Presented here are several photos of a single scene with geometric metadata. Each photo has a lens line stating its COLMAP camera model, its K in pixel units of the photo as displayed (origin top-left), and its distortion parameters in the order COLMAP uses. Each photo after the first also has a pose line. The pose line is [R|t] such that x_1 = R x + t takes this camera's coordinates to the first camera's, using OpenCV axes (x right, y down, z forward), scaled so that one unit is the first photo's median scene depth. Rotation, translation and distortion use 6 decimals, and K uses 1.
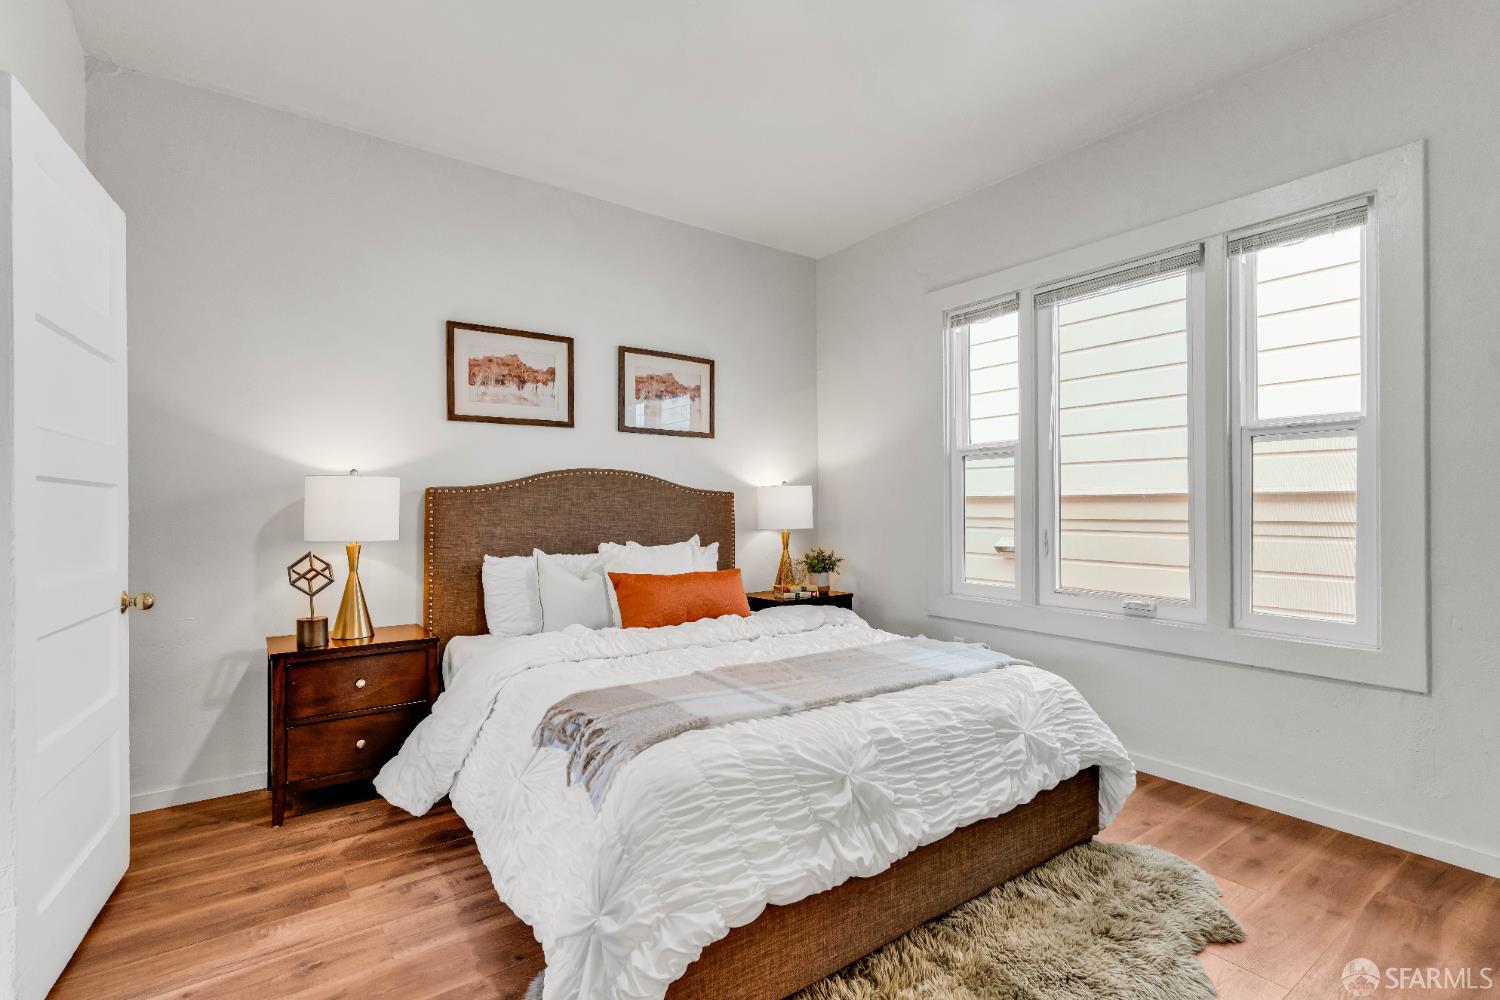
lens RADIAL K [[726.9, 0, 742.5], [0, 726.9, 510.3], [0, 0, 1]] dist [0.002066, -0.000306]
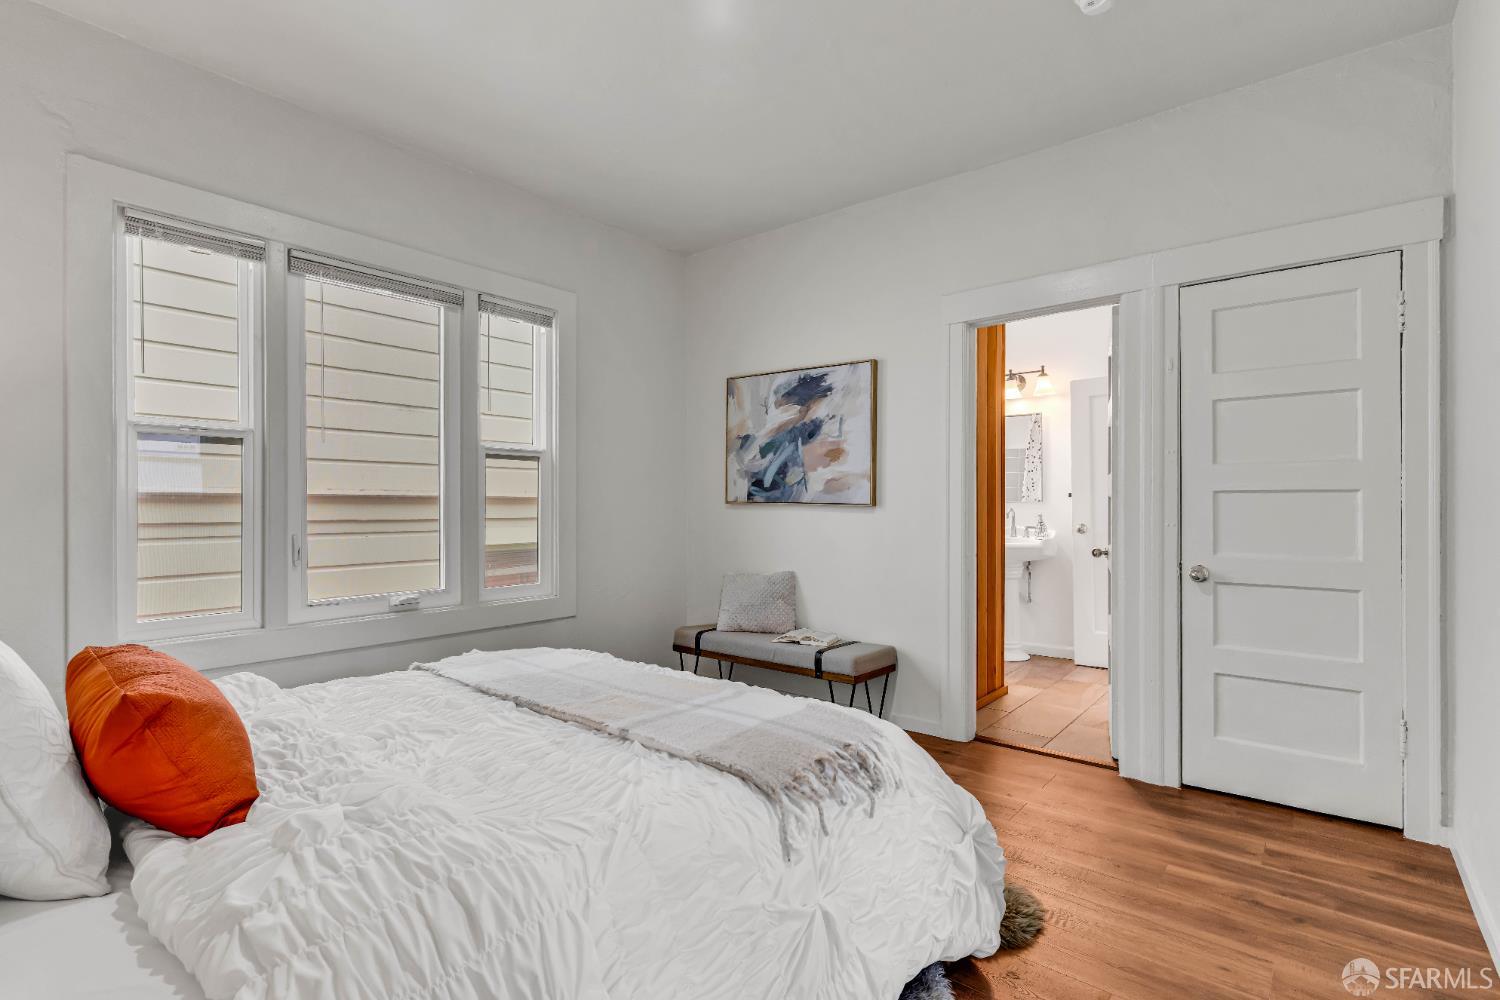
lens RADIAL K [[726.9, 0, 742.5], [0, 726.9, 510.3], [0, 0, 1]] dist [0.002066, -0.000306]
pose [[-0.261991, -0.002370, 0.965067, -0.634130], [0.005878, 0.999975, 0.004052, -0.002483], [-0.965052, 0.006735, -0.261970, 0.831936]]
